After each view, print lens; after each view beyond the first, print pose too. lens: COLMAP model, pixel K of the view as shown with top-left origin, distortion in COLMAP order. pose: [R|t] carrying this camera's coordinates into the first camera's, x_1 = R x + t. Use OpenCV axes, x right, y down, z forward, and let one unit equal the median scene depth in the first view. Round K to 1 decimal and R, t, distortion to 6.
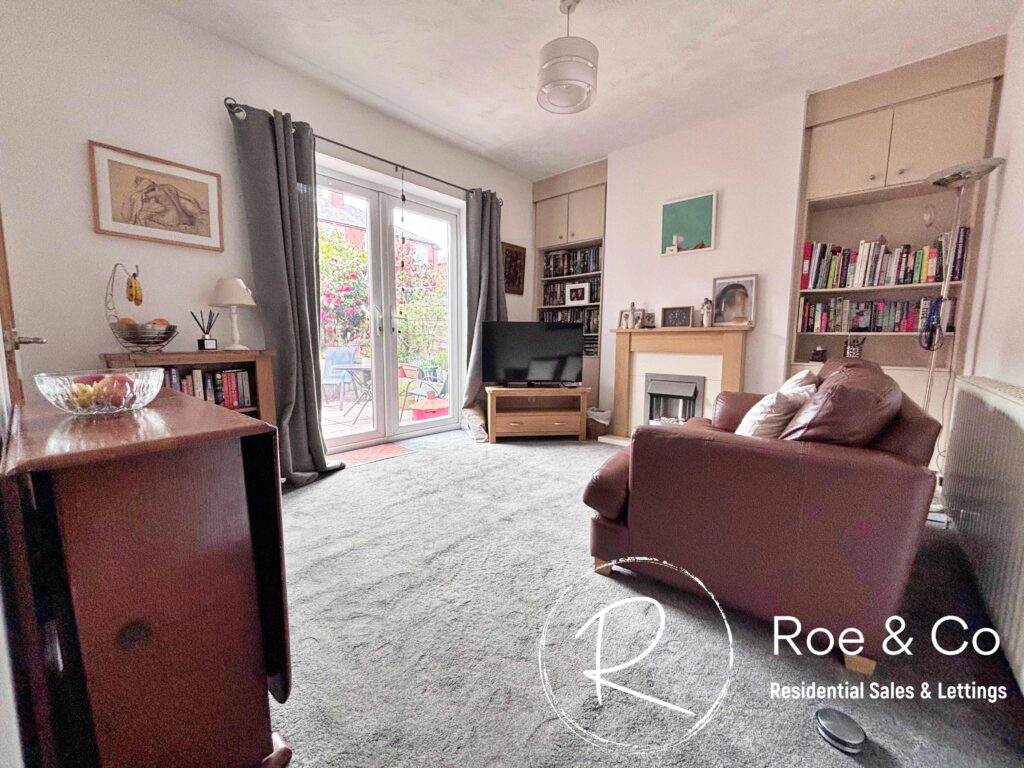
lens RADIAL K [[411.2, 0, 511.3], [0, 411.2, 385.6], [0, 0, 1]] dist [-0.000559, 0.000317]
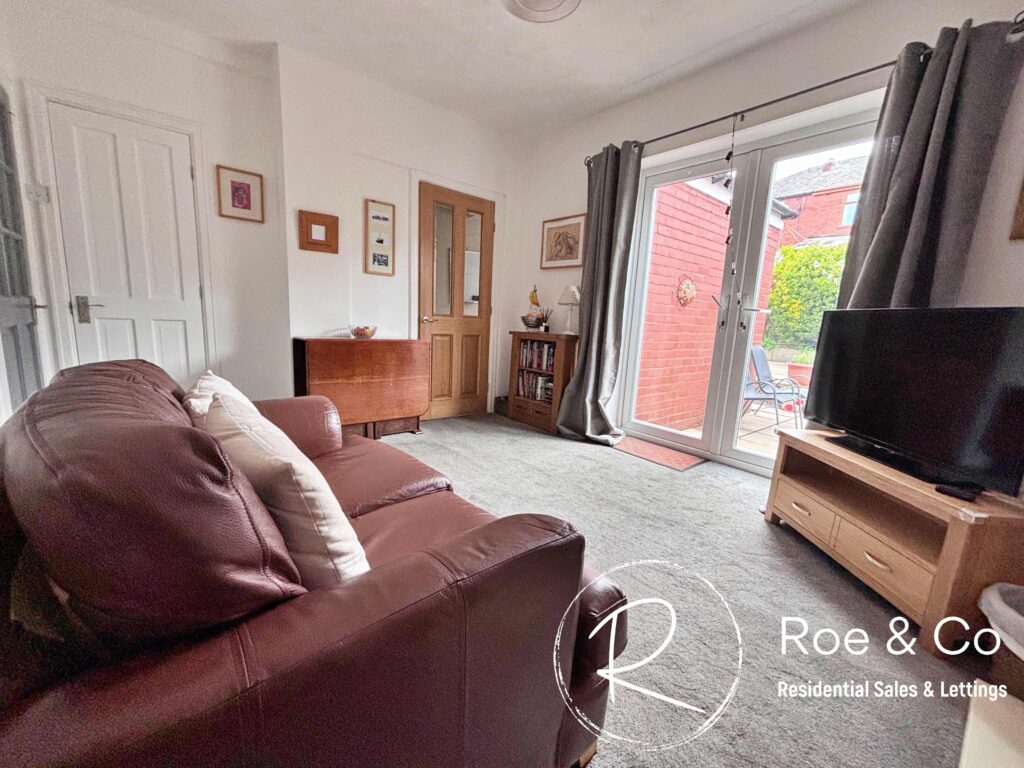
lens RADIAL K [[411.2, 0, 511.3], [0, 411.2, 385.6], [0, 0, 1]] dist [-0.000559, 0.000317]
pose [[-0.158339, 0.149667, -0.975976, 0.839280], [-0.164025, 0.970724, 0.175472, -0.133560], [0.973666, 0.187868, -0.129155, 1.038931]]
